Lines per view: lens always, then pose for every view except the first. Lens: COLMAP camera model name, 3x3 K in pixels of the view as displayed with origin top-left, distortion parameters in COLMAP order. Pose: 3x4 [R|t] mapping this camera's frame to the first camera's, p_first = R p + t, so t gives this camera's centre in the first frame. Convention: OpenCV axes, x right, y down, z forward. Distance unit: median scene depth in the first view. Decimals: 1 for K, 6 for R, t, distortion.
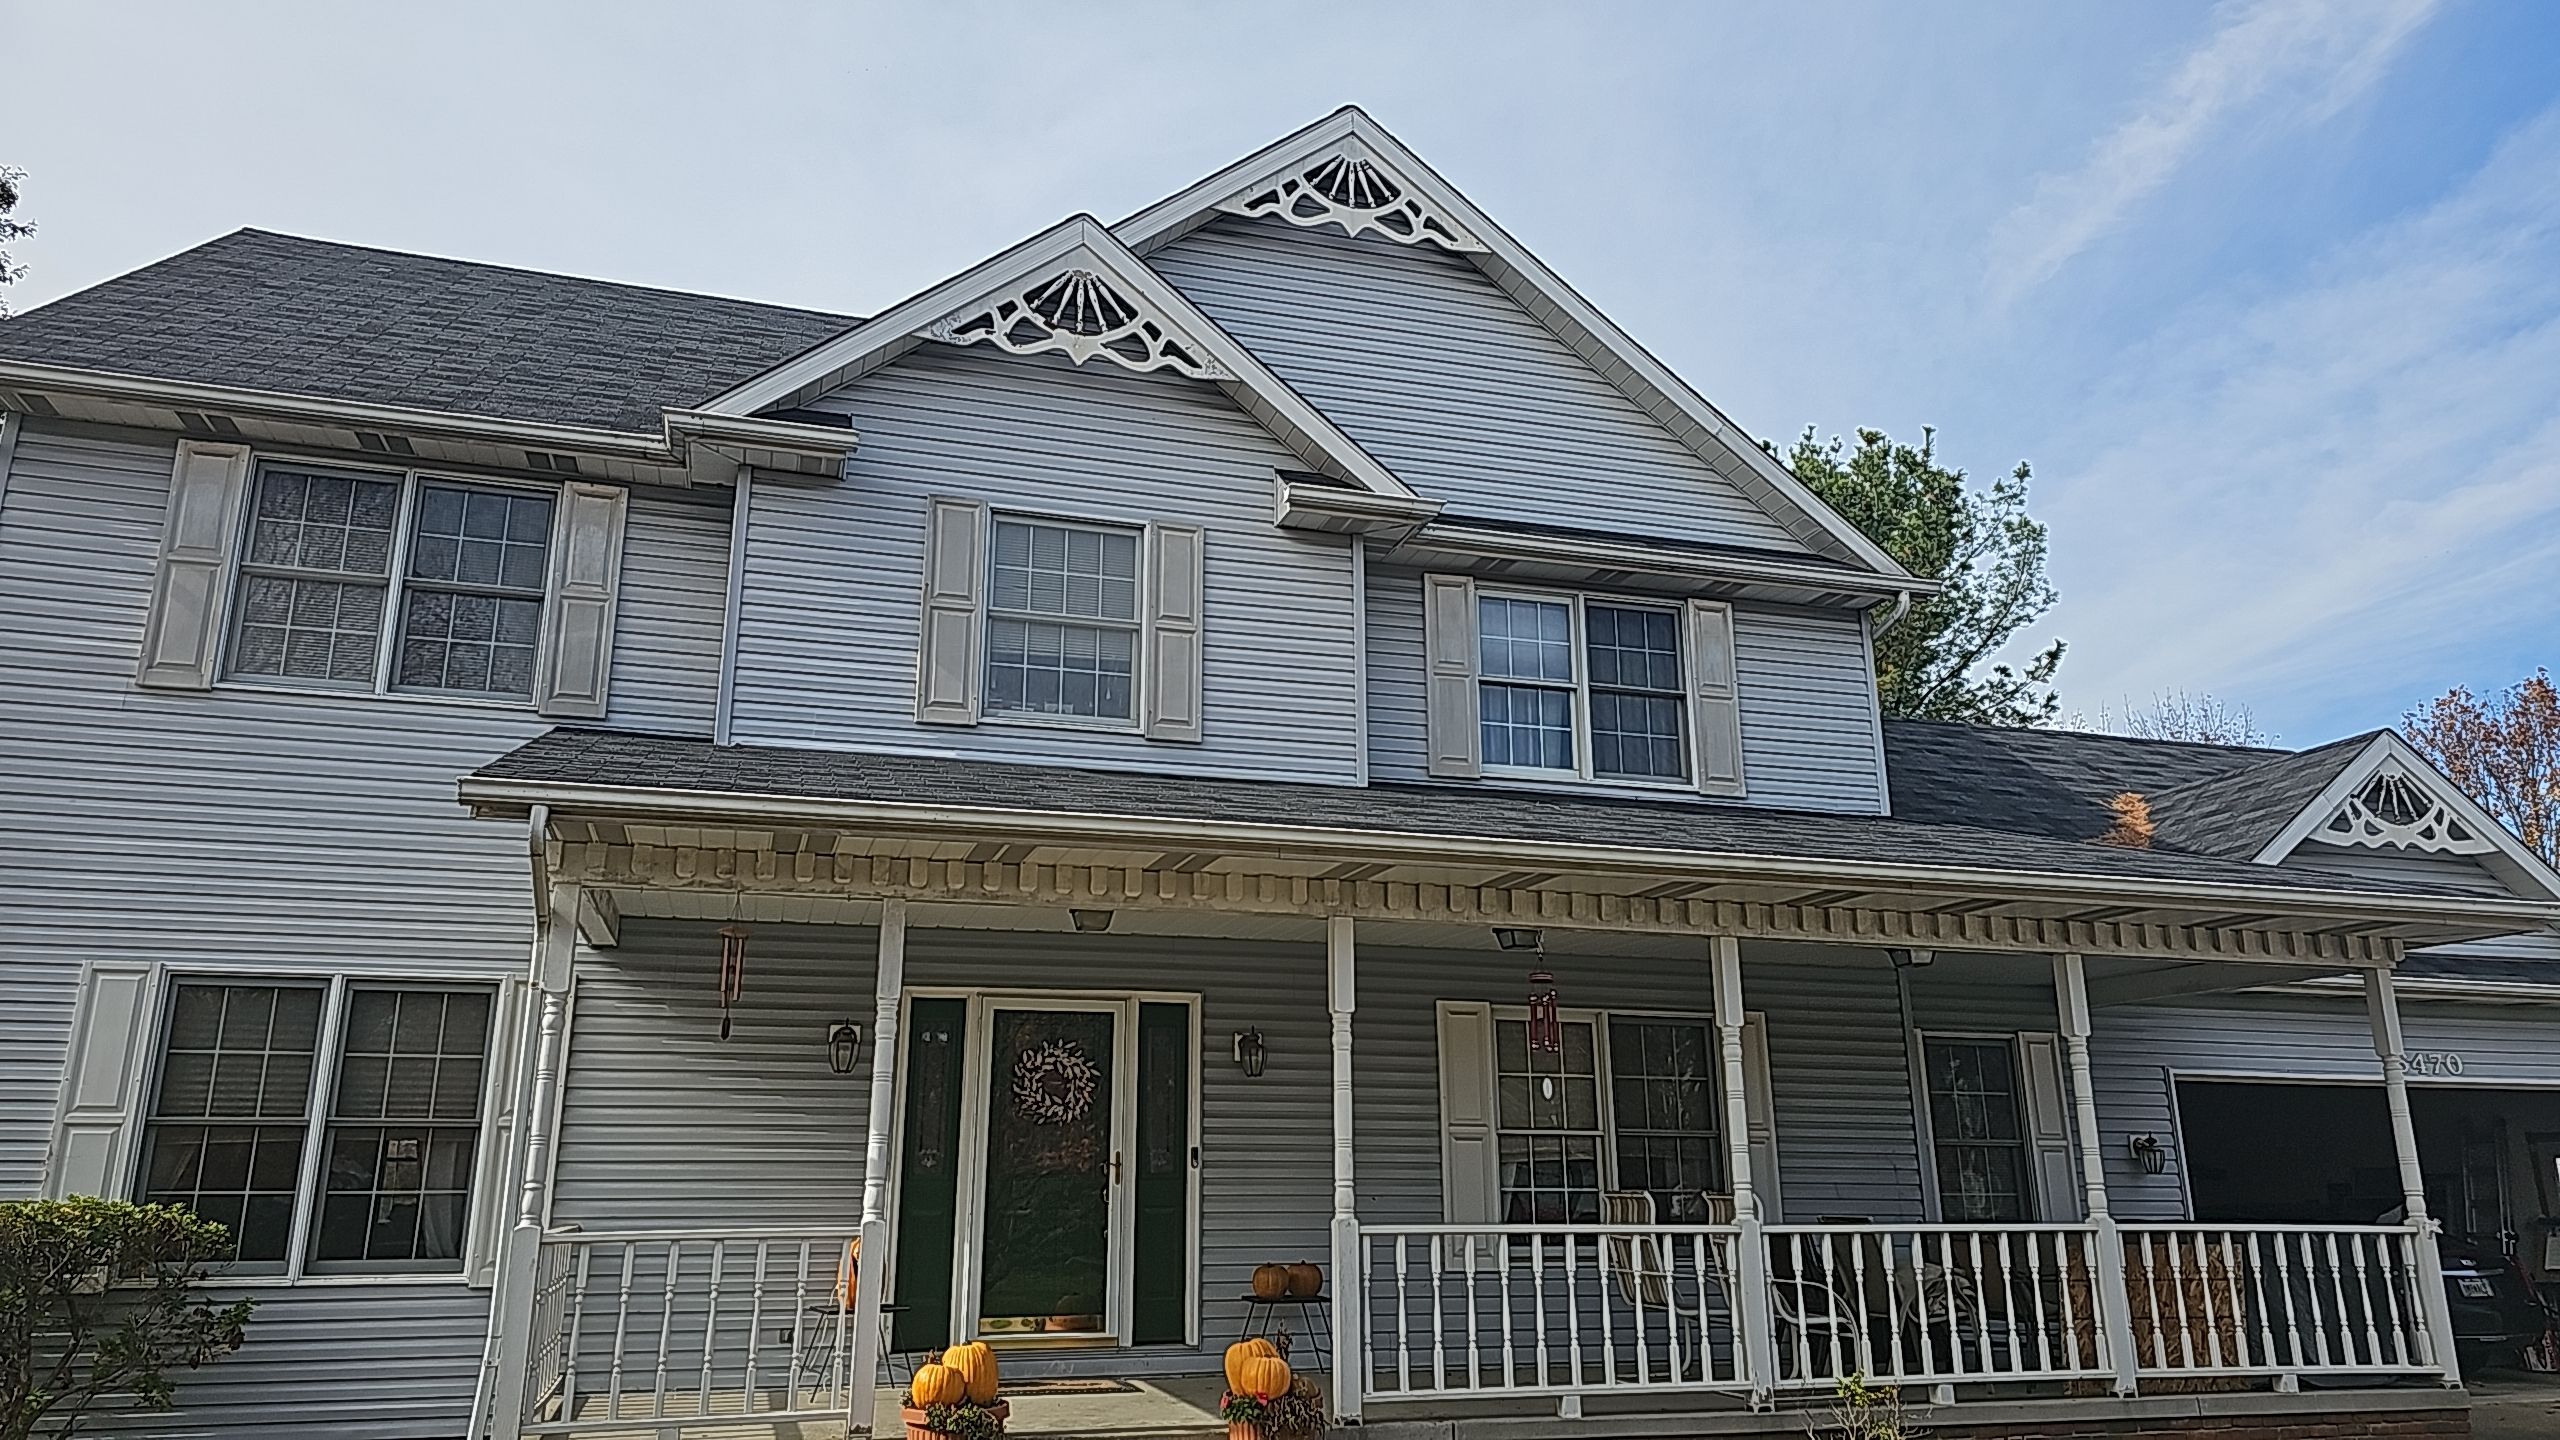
lens RADIAL K [[1755.8, 0, 1247.3], [0, 1755.8, 725.4], [0, 0, 1]] dist [0.071059, -0.066665]
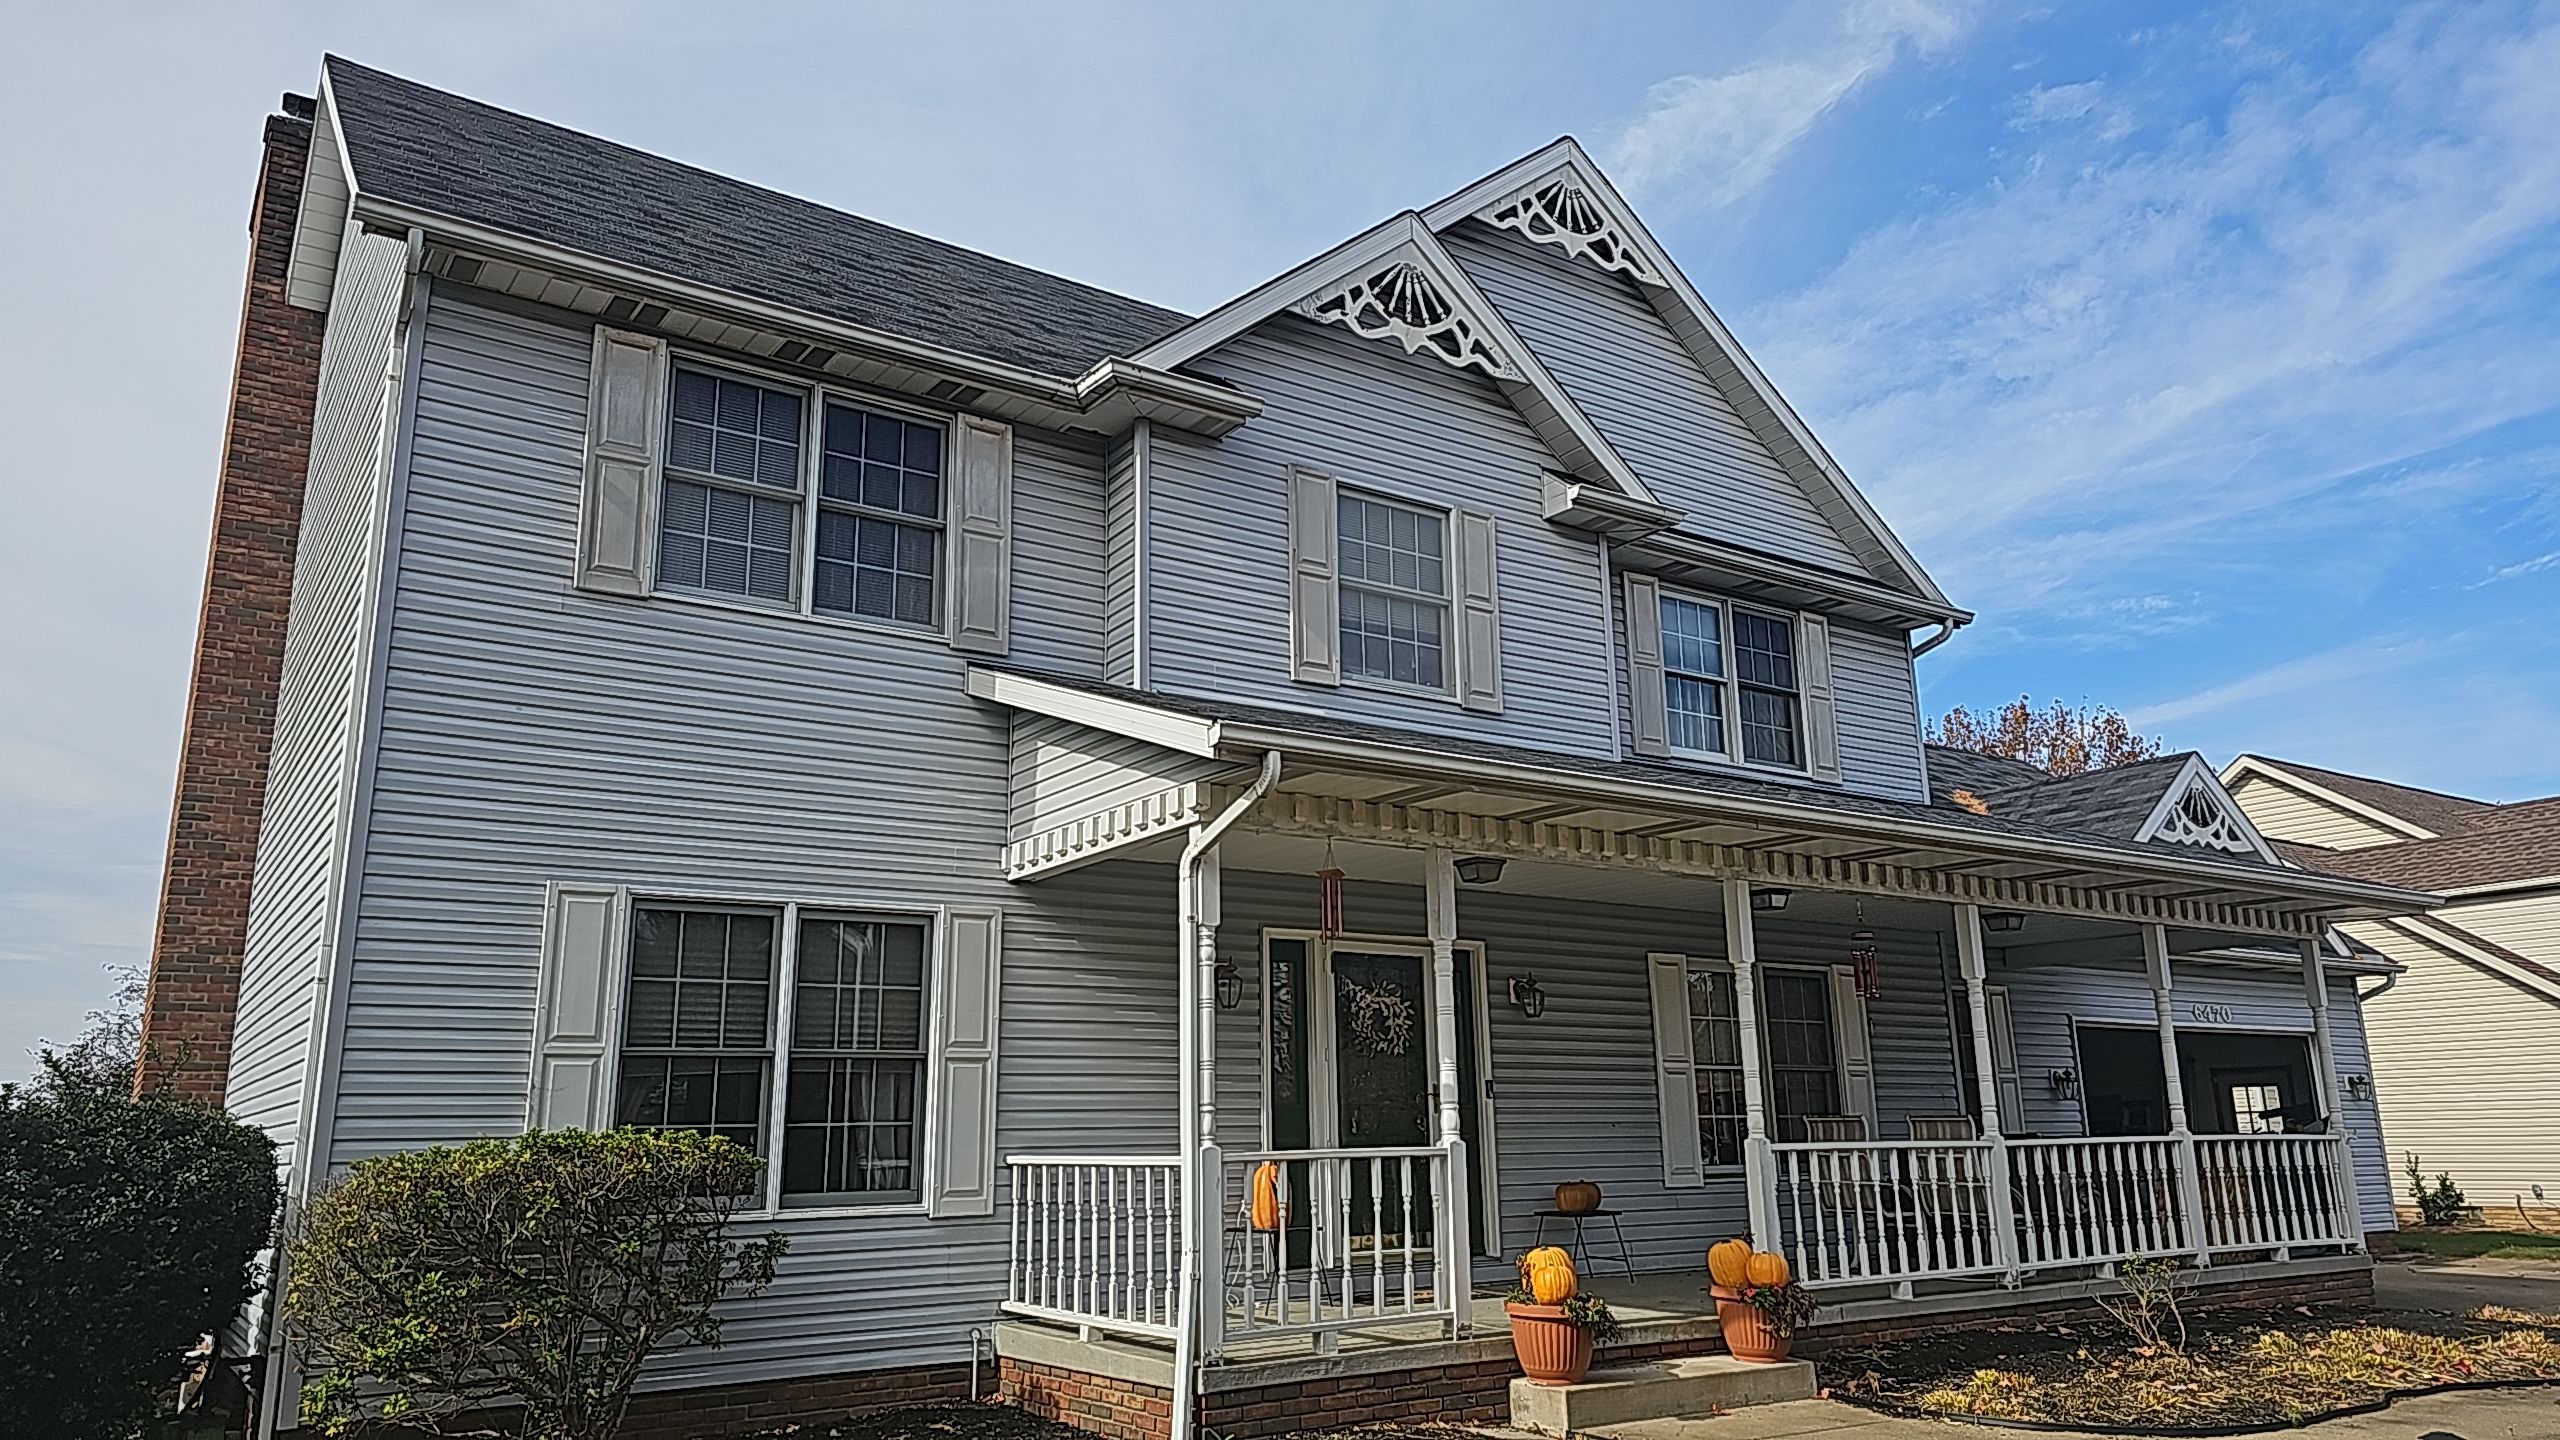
lens RADIAL K [[1755.8, 0, 1287.4], [0, 1755.8, 733.1], [0, 0, 1]] dist [0.071059, -0.066665]
pose [[0.947094, 0.055798, 0.316070, -0.505166], [-0.064242, 0.997800, 0.016352, 0.012675], [-0.314462, -0.035792, 0.948595, 0.003497]]
